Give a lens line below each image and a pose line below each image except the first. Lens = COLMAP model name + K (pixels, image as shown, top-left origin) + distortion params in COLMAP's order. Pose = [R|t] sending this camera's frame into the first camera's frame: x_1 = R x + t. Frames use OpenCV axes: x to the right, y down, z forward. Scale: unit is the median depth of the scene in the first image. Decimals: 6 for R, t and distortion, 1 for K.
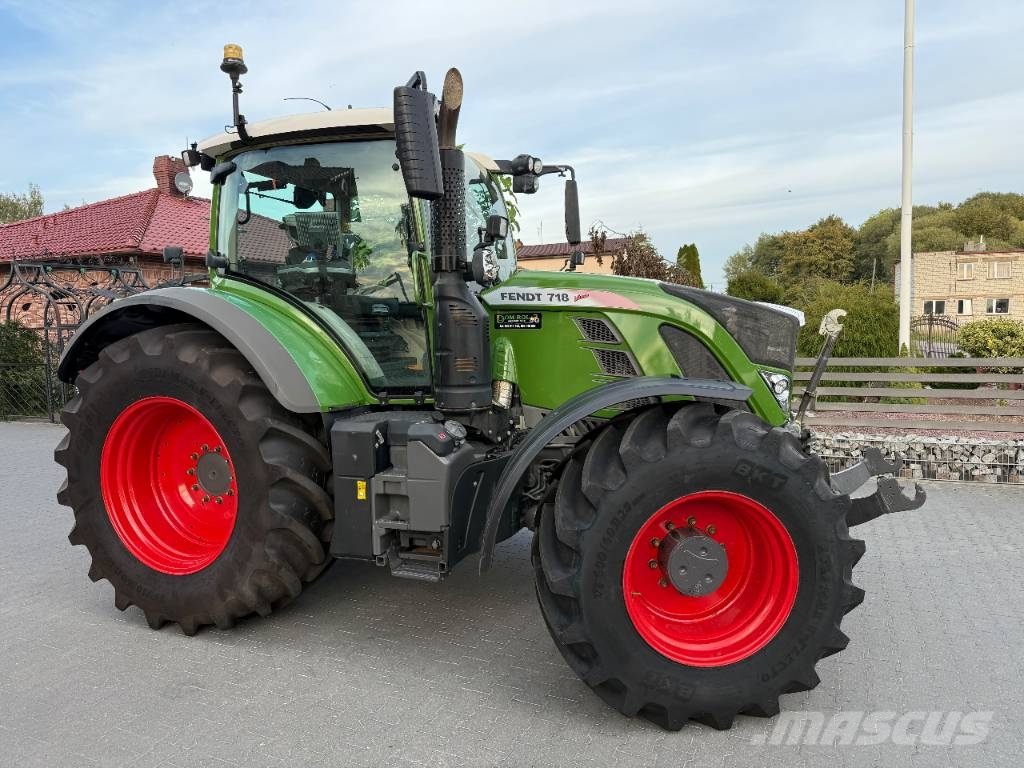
lens RADIAL K [[719.5, 0, 507.4], [0, 719.5, 389.7], [0, 0, 1]] dist [0.046709, -0.053991]
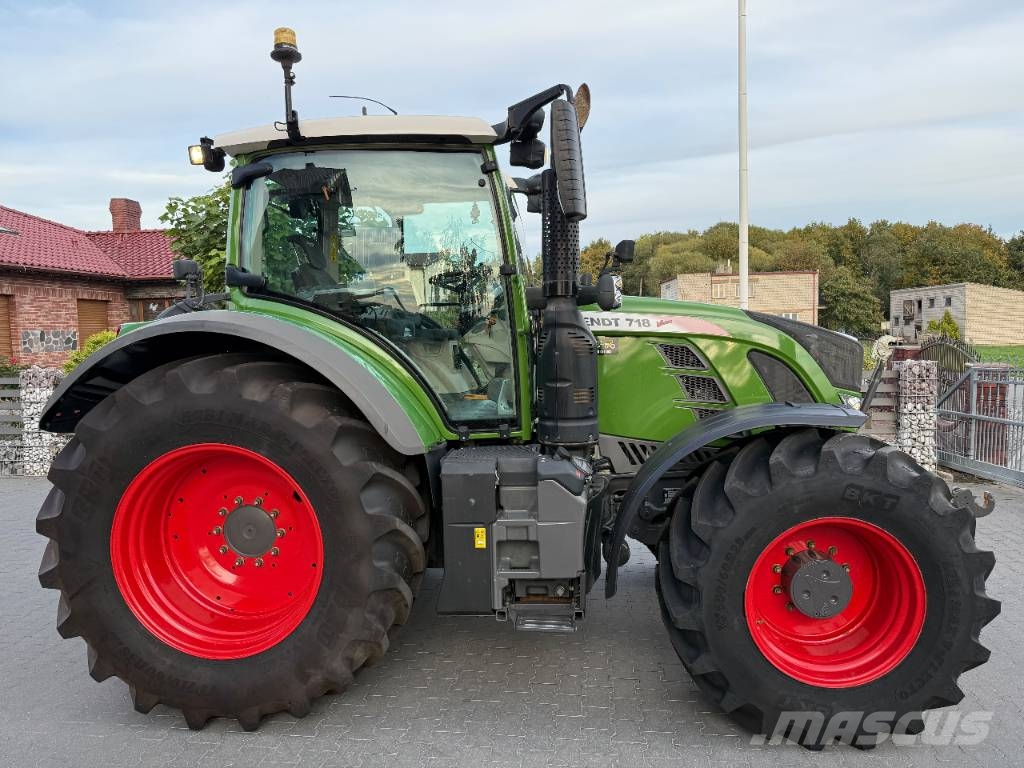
lens RADIAL K [[719.5, 0, 506.3], [0, 719.5, 388.3], [0, 0, 1]] dist [0.046709, -0.053991]
pose [[0.960168, -0.023642, 0.278420, -0.404665], [0.029408, 0.999431, -0.016548, -0.030956], [-0.277871, 0.024077, 0.960317, 0.123219]]
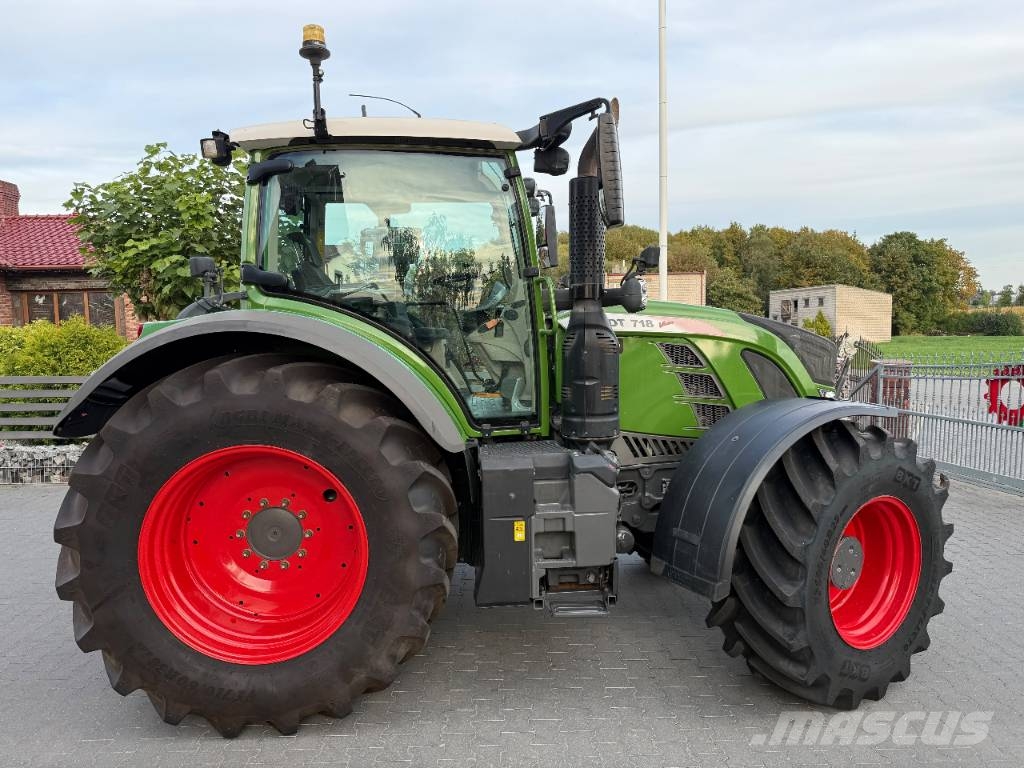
lens RADIAL K [[719.5, 0, 514.4], [0, 719.5, 387.7], [0, 0, 1]] dist [0.046709, -0.053991]
pose [[0.906780, -0.032761, 0.420329, -0.576984], [0.039200, 0.999209, -0.006688, -0.039249], [-0.419777, 0.022541, 0.907347, 0.150163]]
